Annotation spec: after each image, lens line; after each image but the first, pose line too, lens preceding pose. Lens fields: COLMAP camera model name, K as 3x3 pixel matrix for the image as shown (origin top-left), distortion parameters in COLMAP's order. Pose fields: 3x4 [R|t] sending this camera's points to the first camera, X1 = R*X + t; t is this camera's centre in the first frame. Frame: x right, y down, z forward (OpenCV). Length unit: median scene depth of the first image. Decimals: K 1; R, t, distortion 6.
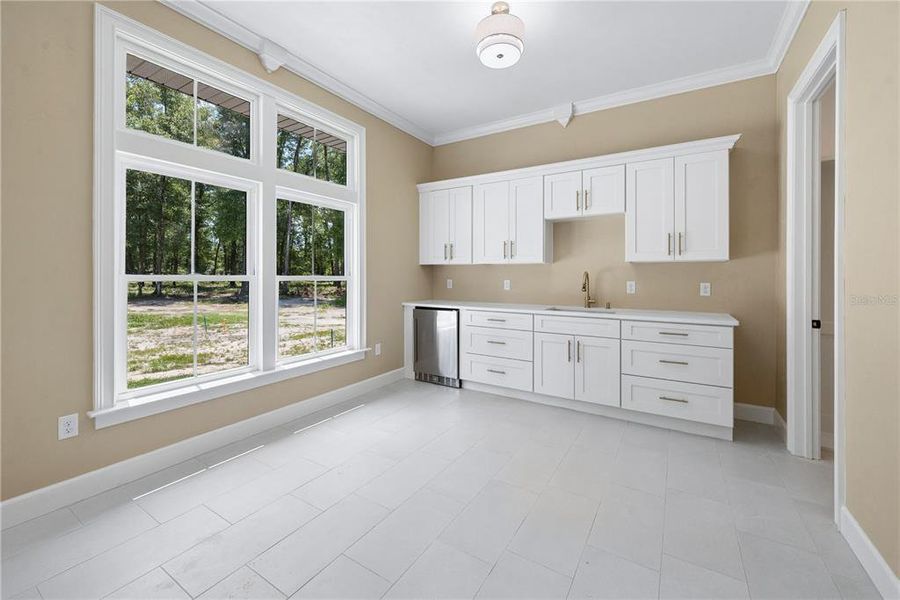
lens RADIAL K [[368.8, 0, 450.0], [0, 368.8, 300.0], [0, 0, 1]] dist [-0.009959, -0.000038]
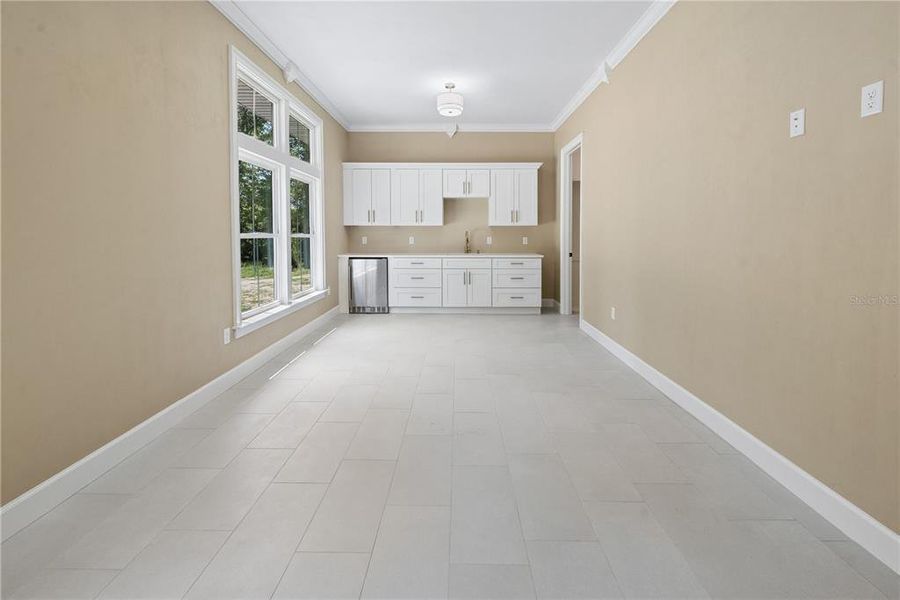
lens RADIAL K [[398.0, 0, 450.0], [0, 398.0, 300.0], [0, 0, 1]] dist [-0.000159, 0.000132]
pose [[0.852849, -0.088811, 0.514550, -0.668769], [0.037973, 0.993369, 0.108516, 0.034464], [-0.520776, -0.073009, 0.850566, -0.524722]]
